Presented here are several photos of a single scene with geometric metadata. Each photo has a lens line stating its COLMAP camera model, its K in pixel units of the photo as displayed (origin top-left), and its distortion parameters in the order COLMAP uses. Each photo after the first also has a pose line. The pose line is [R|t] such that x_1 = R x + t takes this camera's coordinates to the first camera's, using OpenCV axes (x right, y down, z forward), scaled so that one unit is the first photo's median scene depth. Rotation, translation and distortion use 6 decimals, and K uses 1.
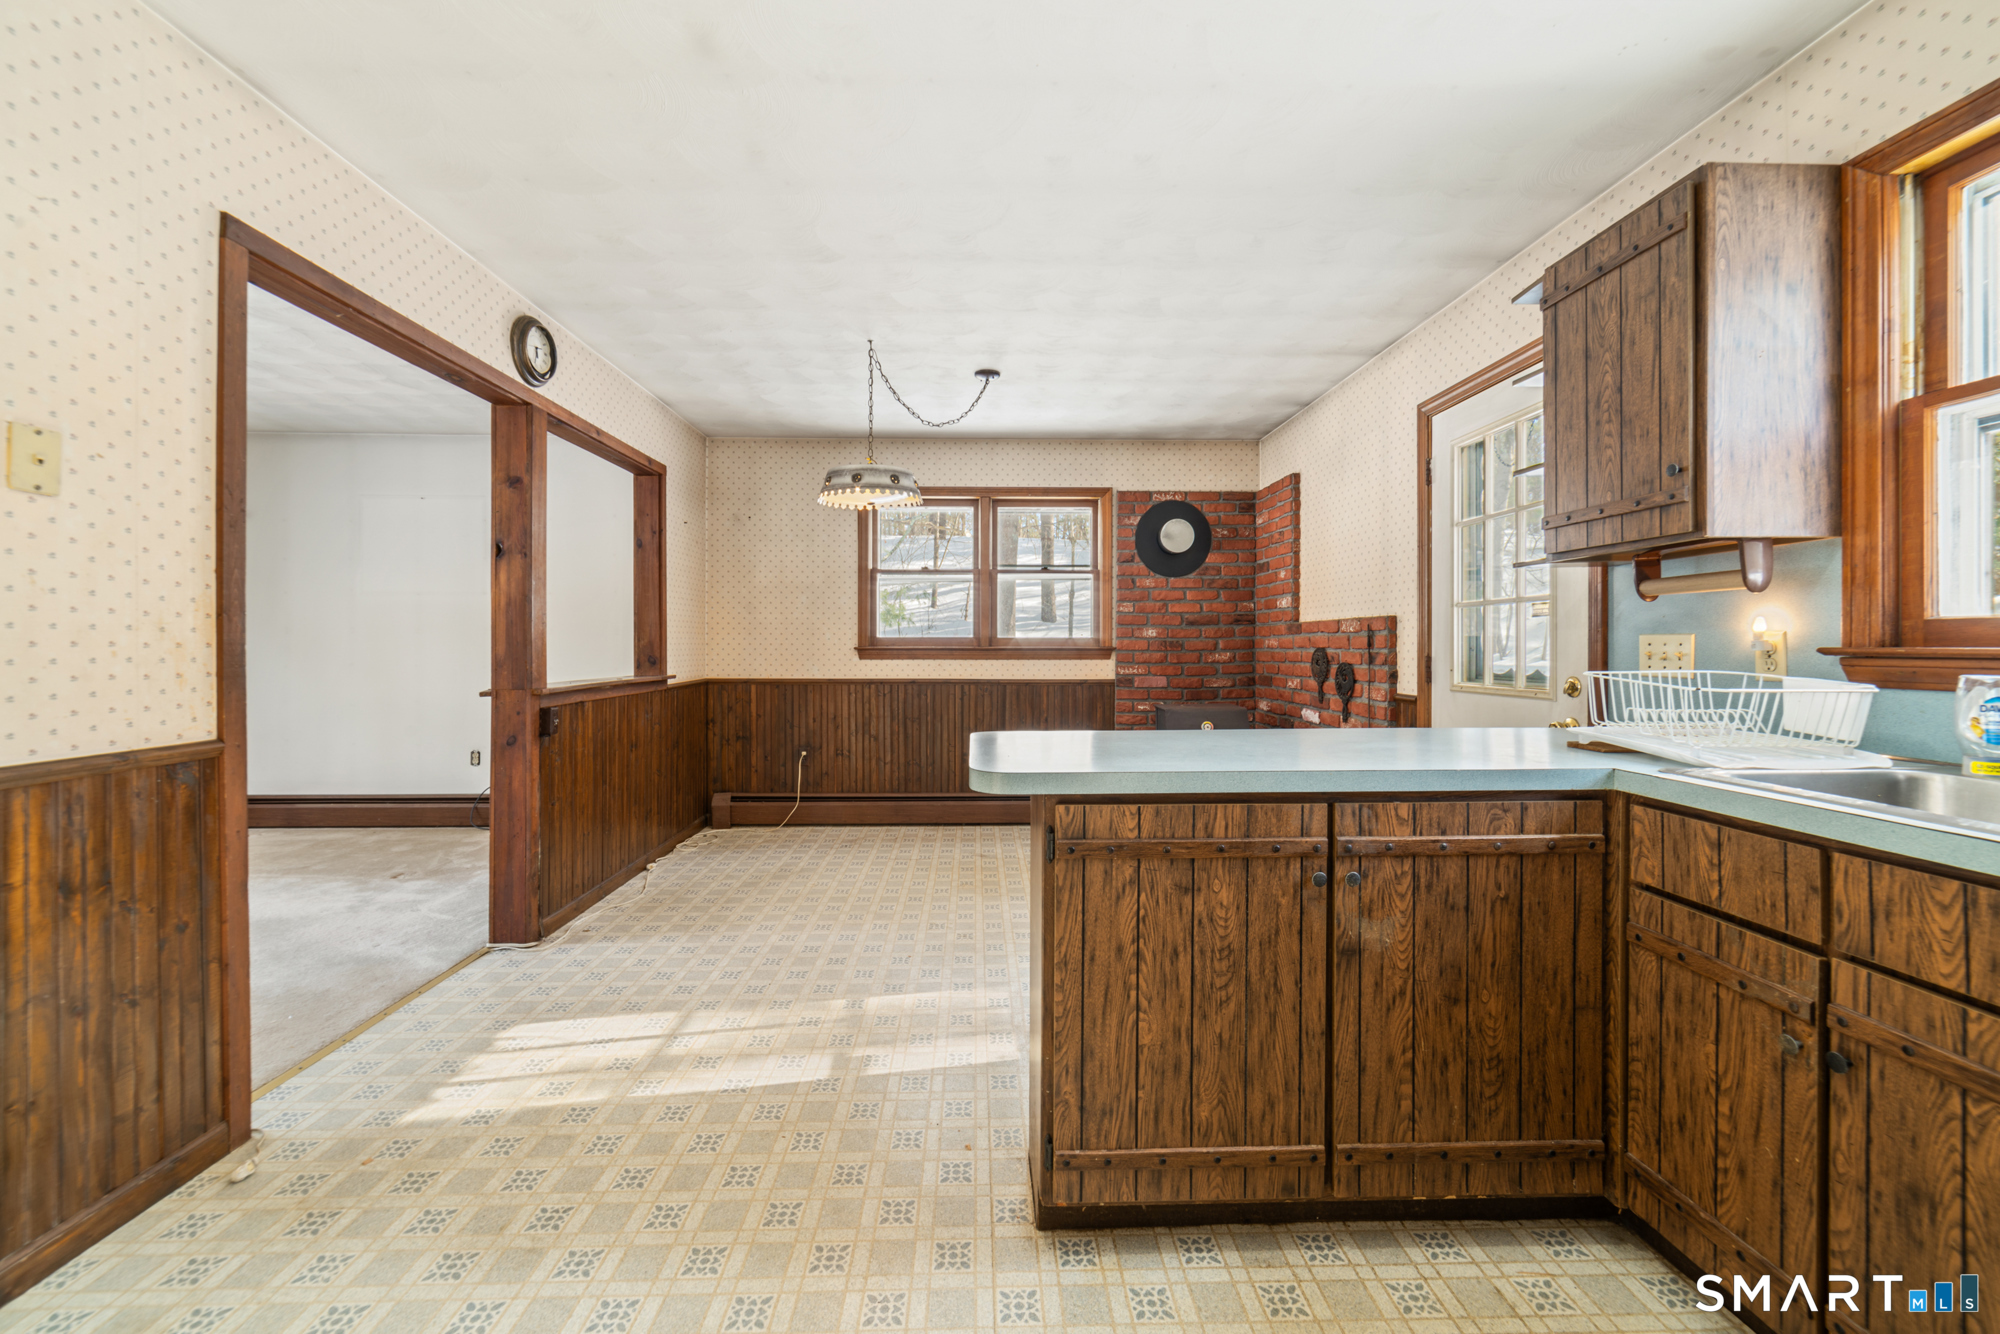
lens RADIAL K [[784.0, 0, 999.7], [0, 784.0, 644.2], [0, 0, 1]] dist [-0.002224, 0.001928]
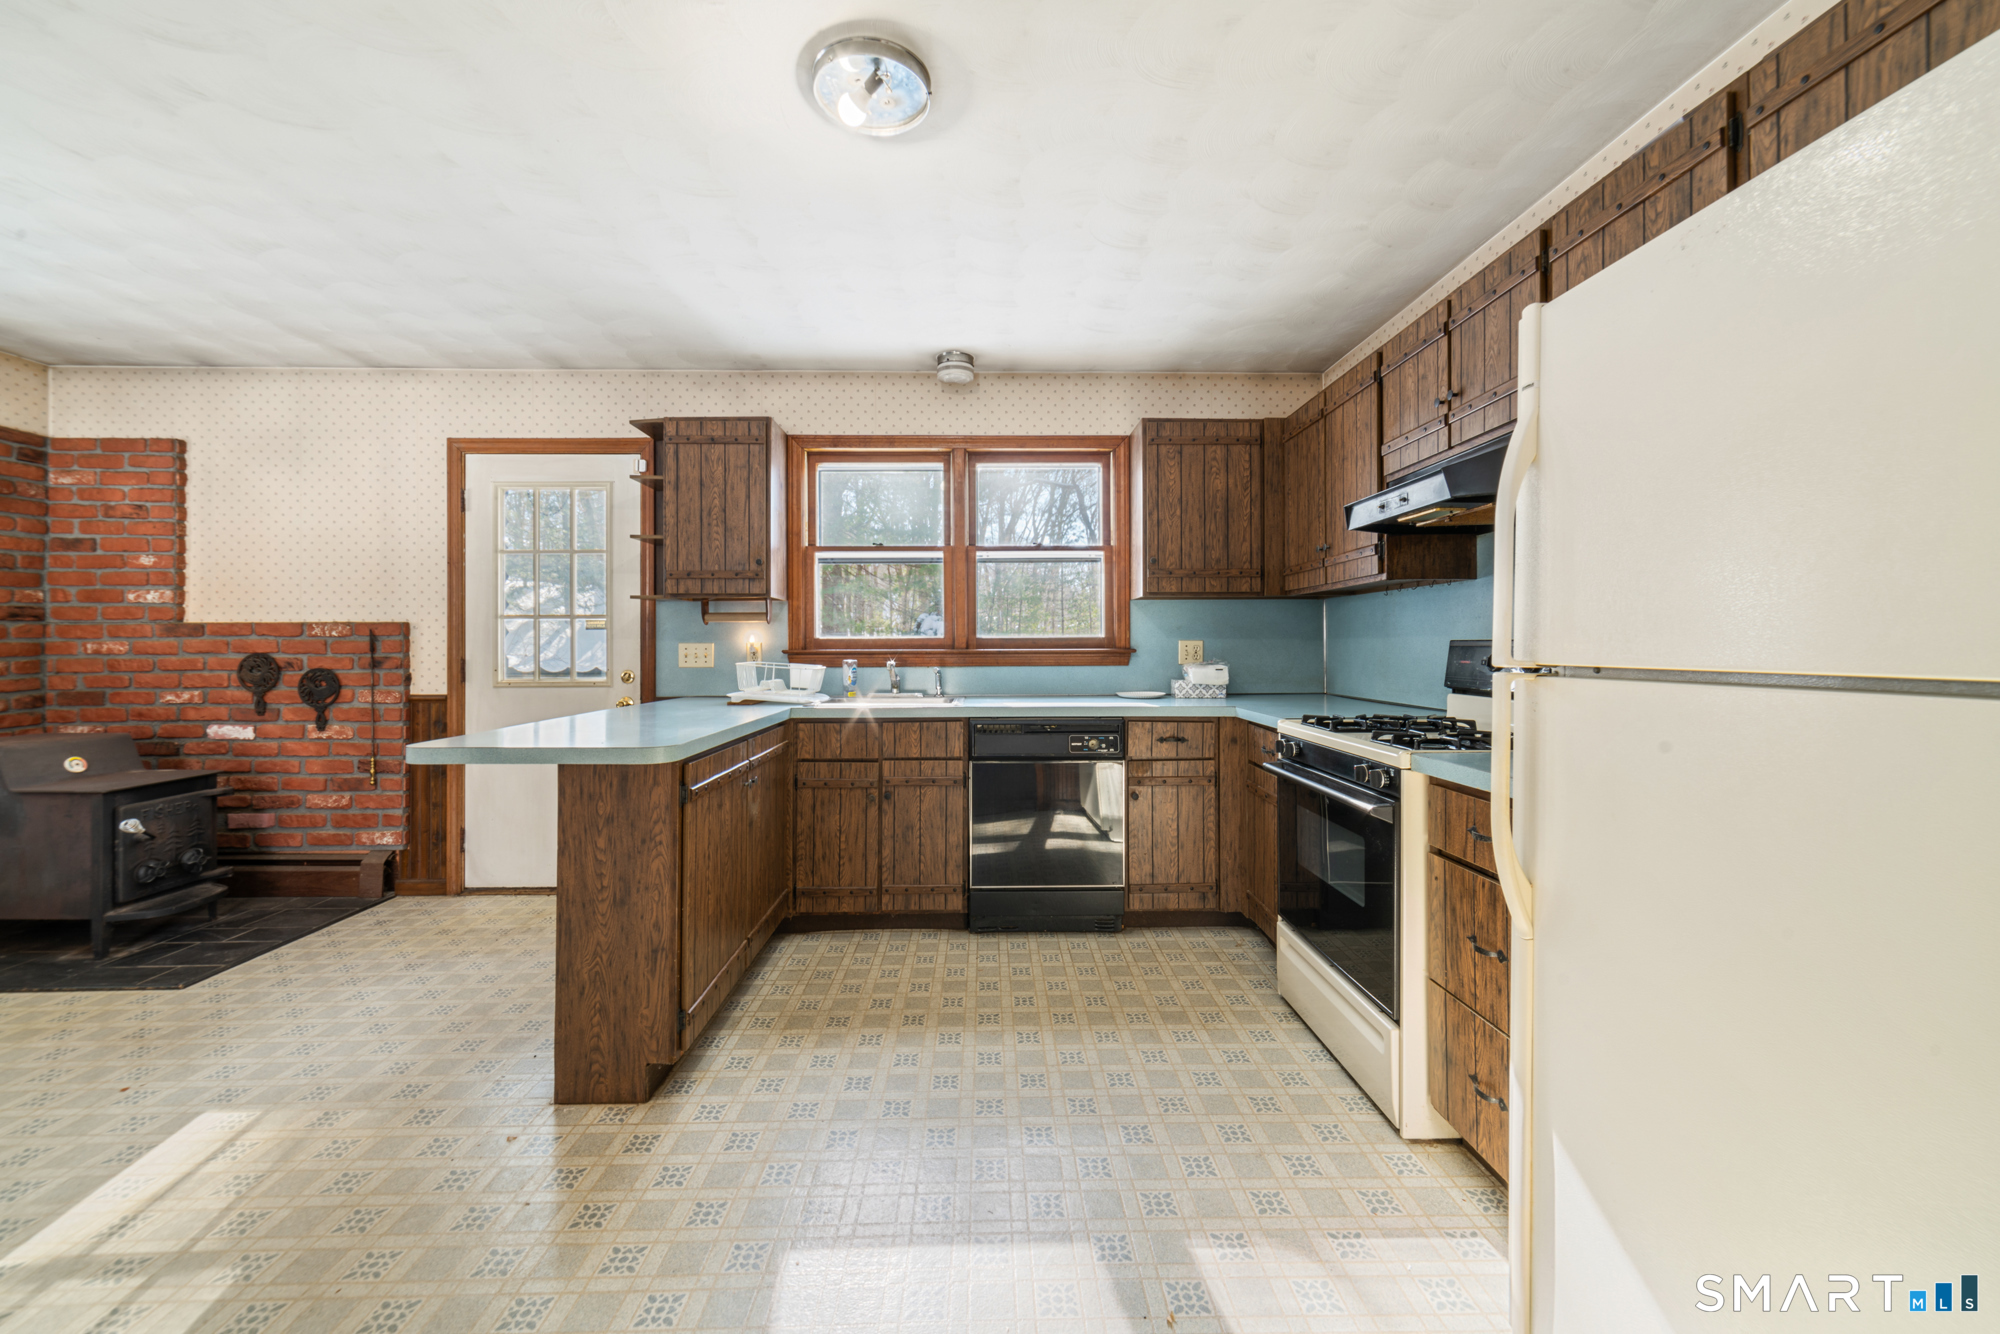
lens RADIAL K [[784.0, 0, 997.5], [0, 784.0, 644.3], [0, 0, 1]] dist [-0.002224, 0.001928]
pose [[0.007417, 0.003153, 0.999968, -0.997271], [0.000821, 0.999995, -0.003159, -0.003665], [-0.999972, 0.000844, 0.007415, 0.329046]]
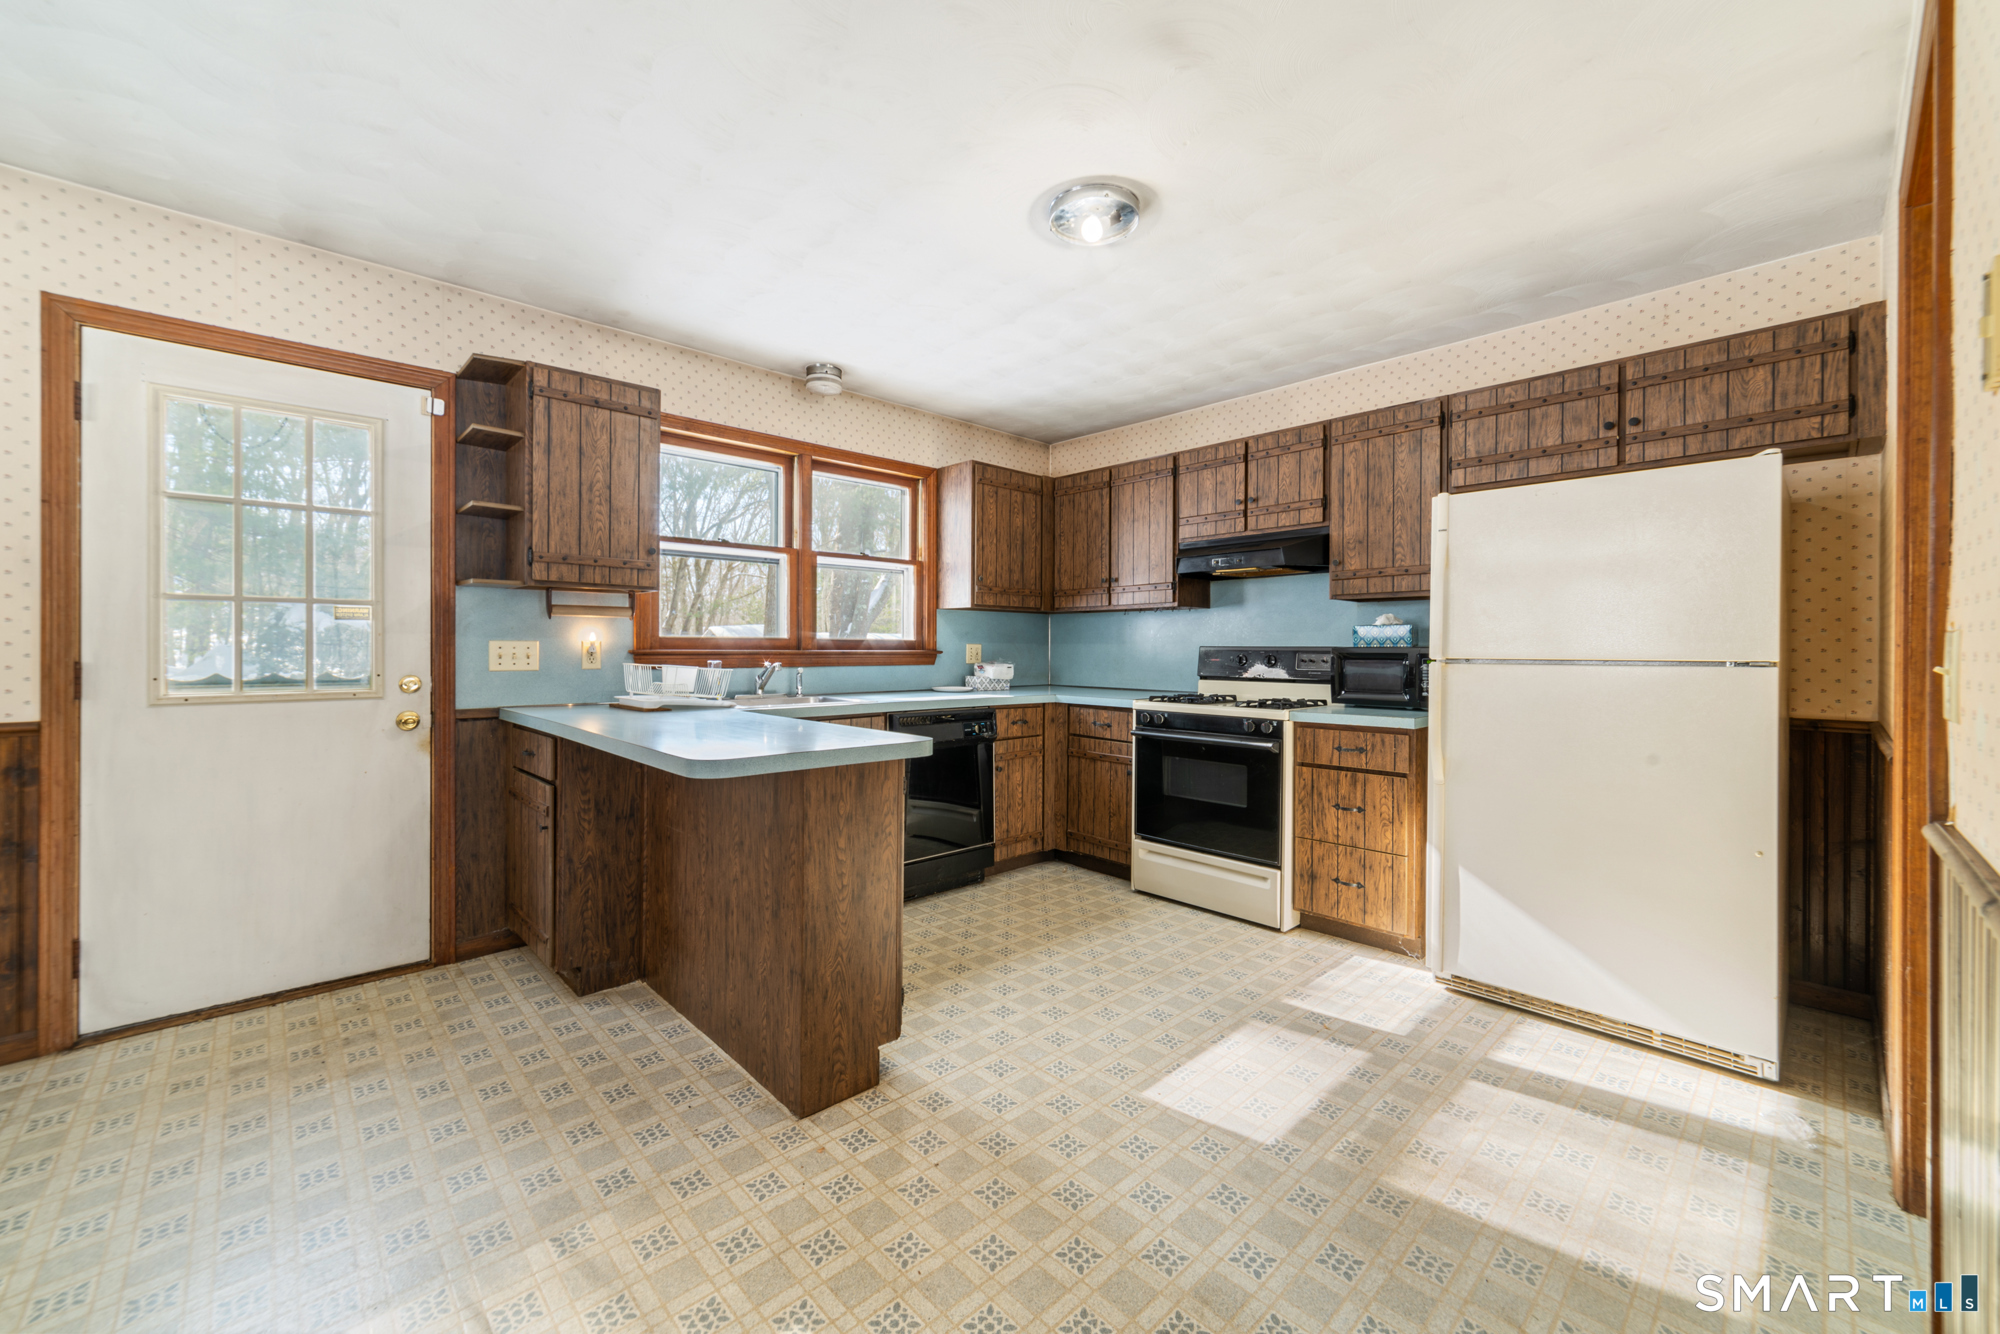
lens RADIAL K [[784.0, 0, 994.8], [0, 784.0, 654.0], [0, 0, 1]] dist [-0.002224, 0.001928]
pose [[-0.663367, -0.006171, 0.748269, -0.871776], [-0.004911, 0.999980, 0.003892, 0.001792], [-0.748278, -0.001093, -0.663385, 1.400399]]
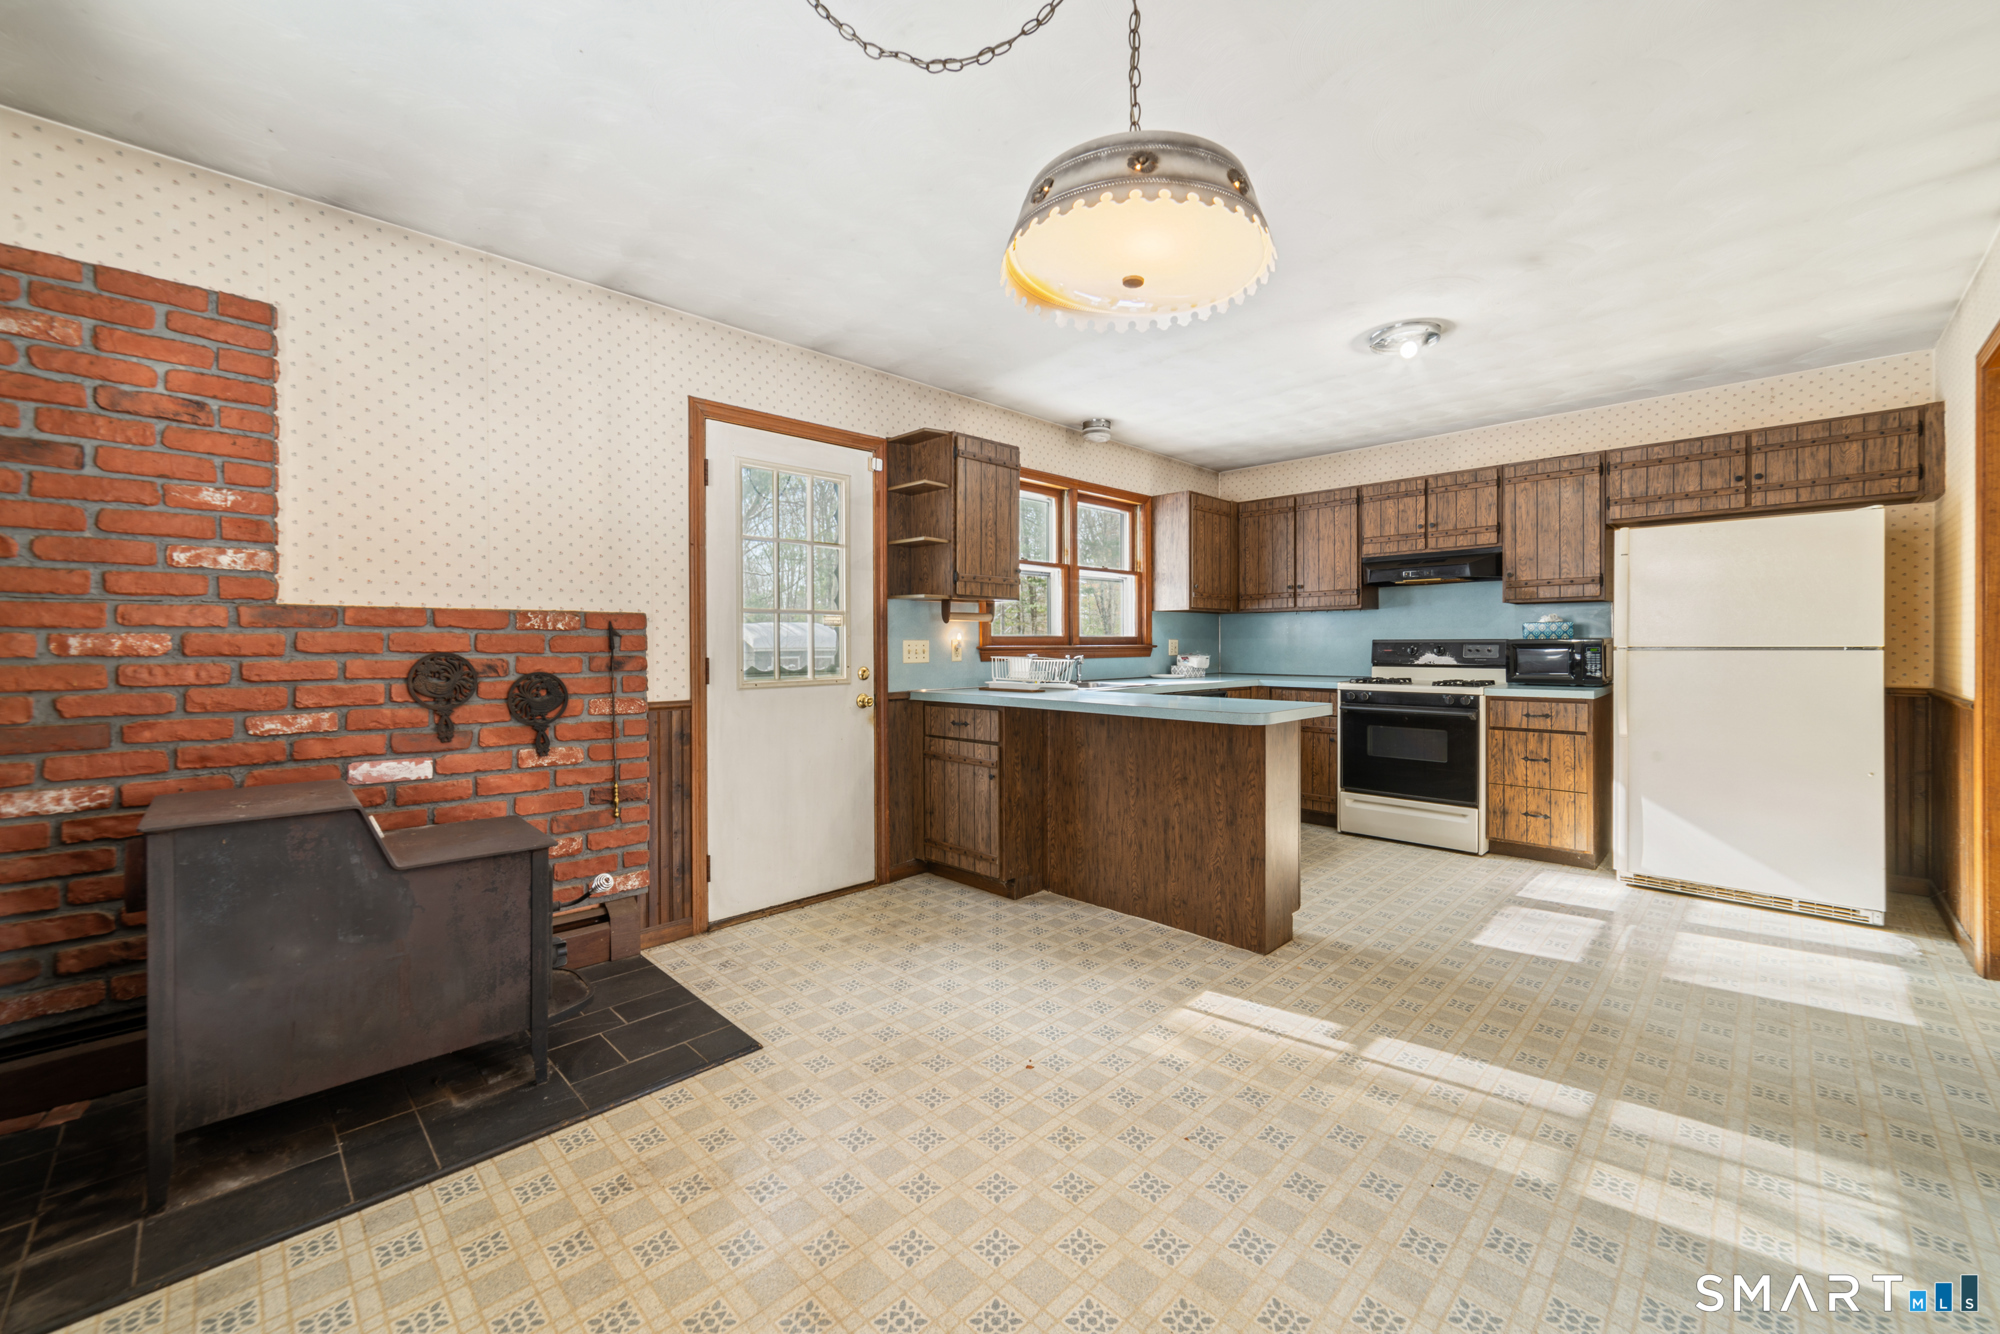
lens RADIAL K [[784.0, 0, 996.5], [0, 784.0, 650.9], [0, 0, 1]] dist [-0.002224, 0.001928]
pose [[-0.684884, -0.001863, 0.728650, -0.707388], [0.004020, 0.999972, 0.006335, 0.002870], [-0.728641, 0.007268, -0.684857, 2.326224]]
